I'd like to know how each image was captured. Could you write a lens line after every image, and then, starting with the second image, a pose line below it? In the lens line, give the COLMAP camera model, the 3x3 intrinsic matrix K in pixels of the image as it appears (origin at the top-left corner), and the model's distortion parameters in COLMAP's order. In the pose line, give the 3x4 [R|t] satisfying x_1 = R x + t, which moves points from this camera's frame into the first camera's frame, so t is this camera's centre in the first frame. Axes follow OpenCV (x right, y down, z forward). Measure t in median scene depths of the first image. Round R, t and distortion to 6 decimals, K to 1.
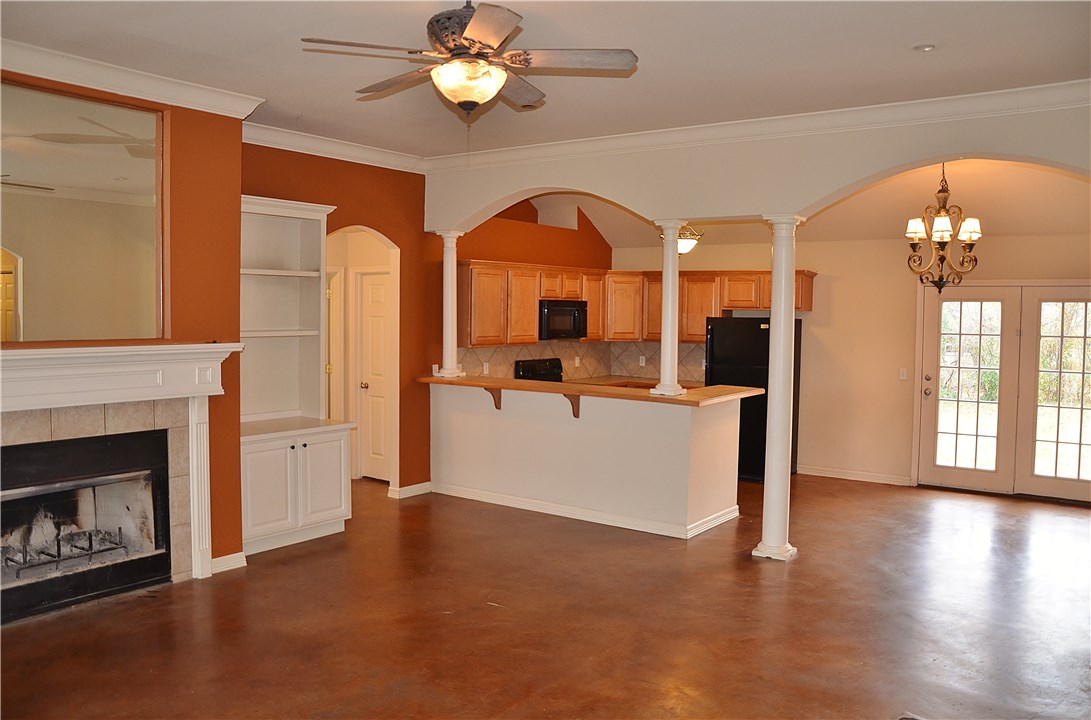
lens RADIAL K [[859.2, 0, 545.5], [0, 859.2, 360.0], [0, 0, 1]] dist [-0.083400, 0.007912]
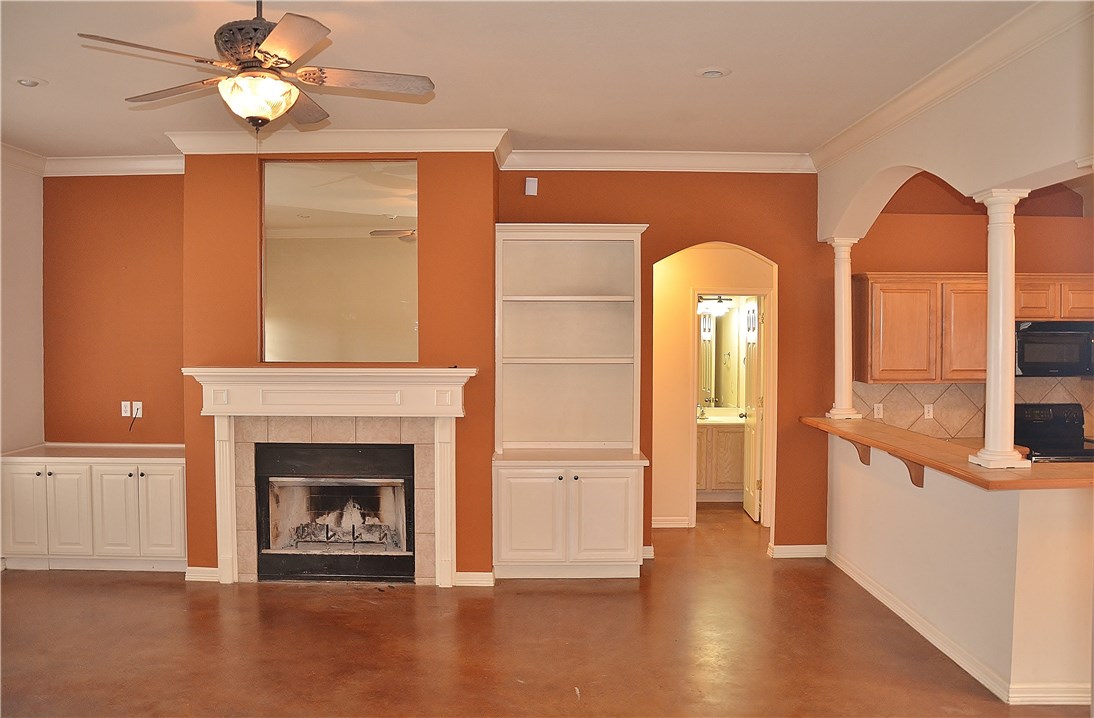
lens RADIAL K [[868.7, 0, 547.0], [0, 868.7, 359.0], [0, 0, 1]] dist [-0.157551, 0.113783]
pose [[0.594039, 0.014886, -0.804298, 0.545958], [-0.041808, 0.999049, -0.012389, -0.022430], [0.803349, 0.040986, 0.594097, 0.450392]]
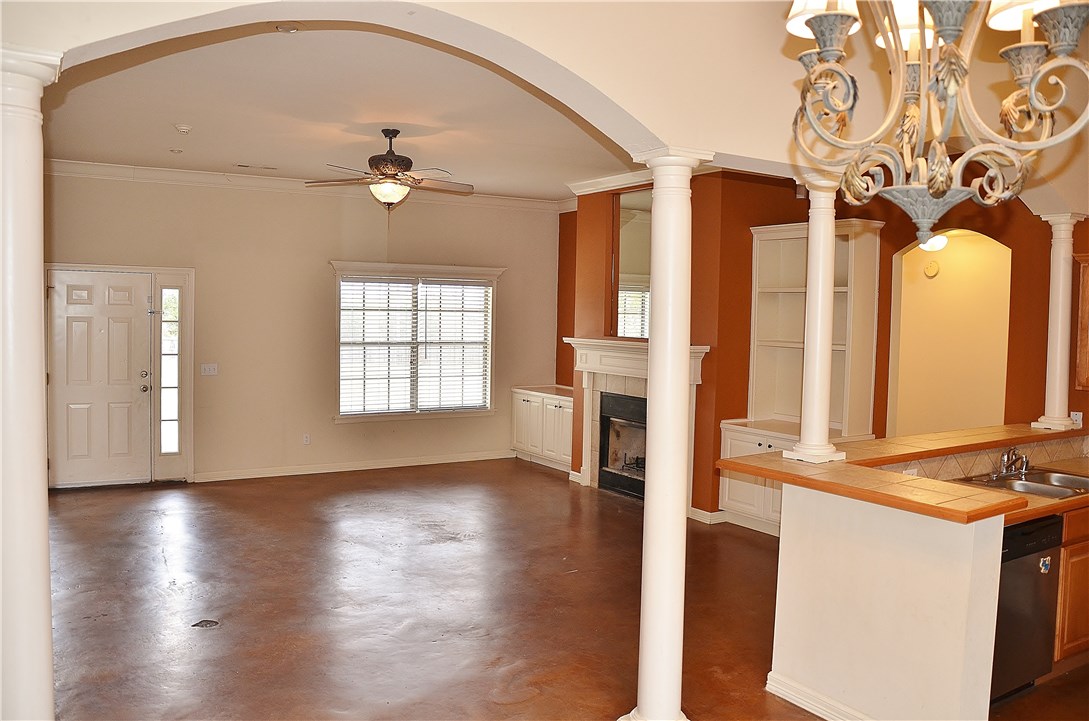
lens RADIAL K [[860.3, 0, 544.5], [0, 860.3, 360.5], [0, 0, 1]] dist [-0.146119, -0.000334]
pose [[-0.361206, 0.037445, -0.931734, 0.993633], [-0.078159, 0.994462, 0.070265, -0.077788], [0.929205, 0.098204, -0.356278, 1.329029]]
